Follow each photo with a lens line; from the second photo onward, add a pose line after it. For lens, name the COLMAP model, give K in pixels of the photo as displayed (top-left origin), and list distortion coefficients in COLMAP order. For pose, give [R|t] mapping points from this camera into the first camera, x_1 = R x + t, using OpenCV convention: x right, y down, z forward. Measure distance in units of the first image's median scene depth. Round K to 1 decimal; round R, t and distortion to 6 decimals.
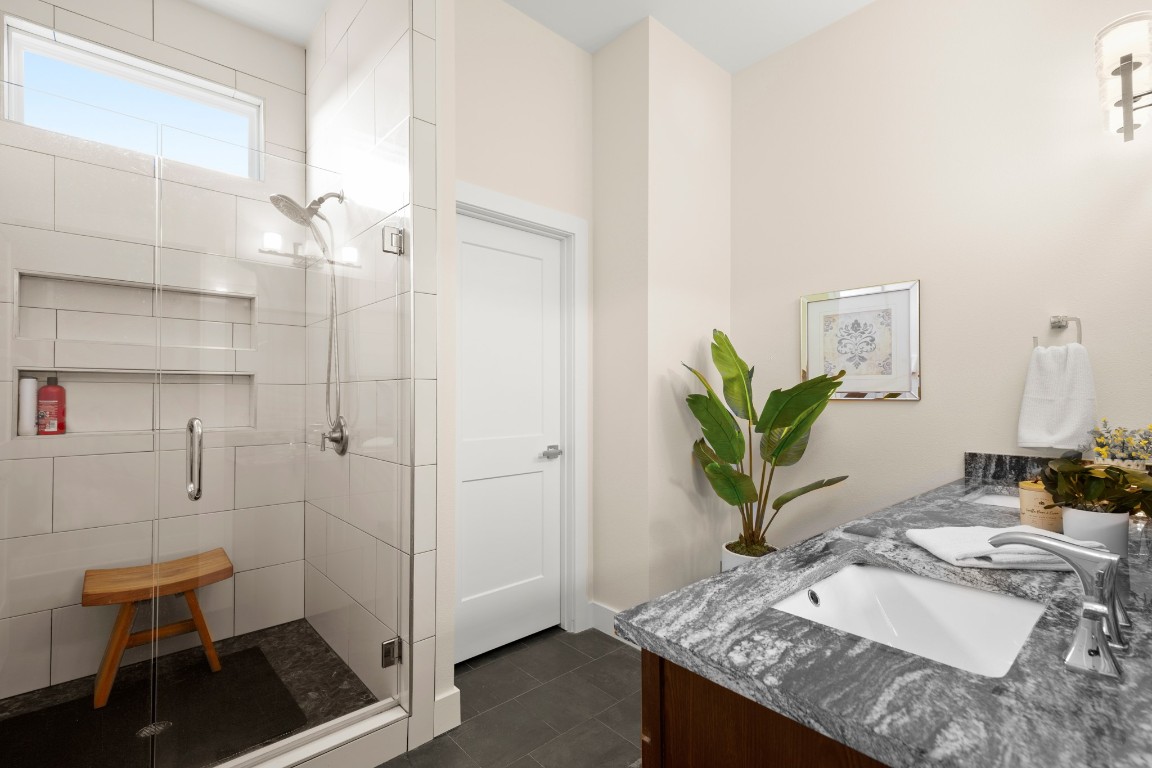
lens RADIAL K [[527.6, 0, 581.0], [0, 527.6, 385.8], [0, 0, 1]] dist [0.000931, 0.000001]
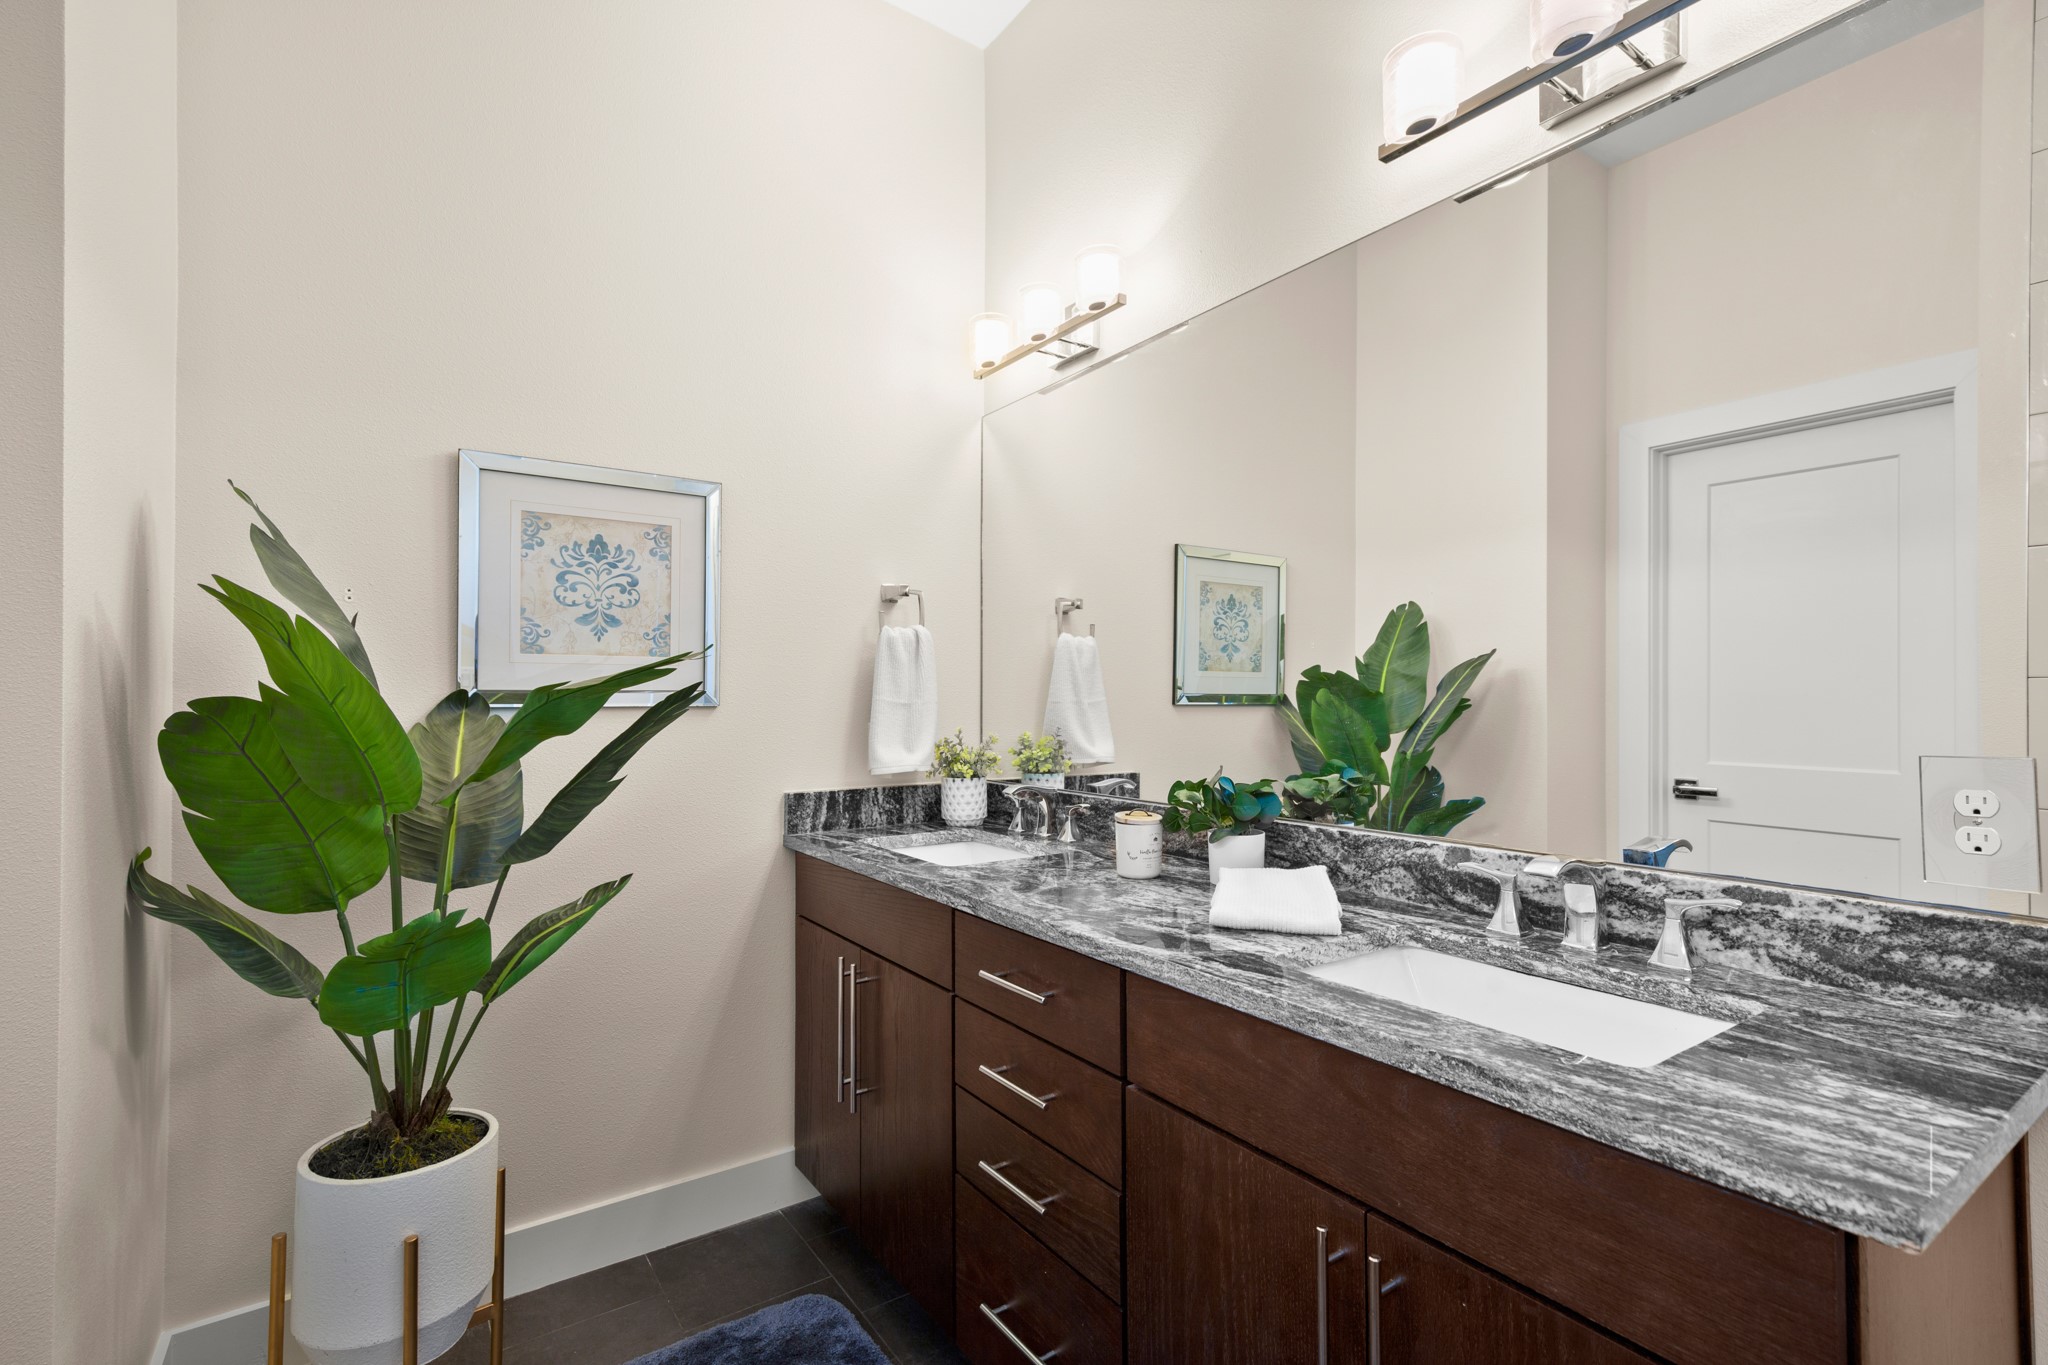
lens RADIAL K [[937.9, 0, 1031.8], [0, 937.9, 696.4], [0, 0, 1]] dist [0.000931, 0.000001]
pose [[0.127718, 0.000933, 0.991810, -0.301858], [-0.017130, 0.999852, 0.001265, 0.011351], [-0.991663, -0.017151, 0.127715, 0.626527]]
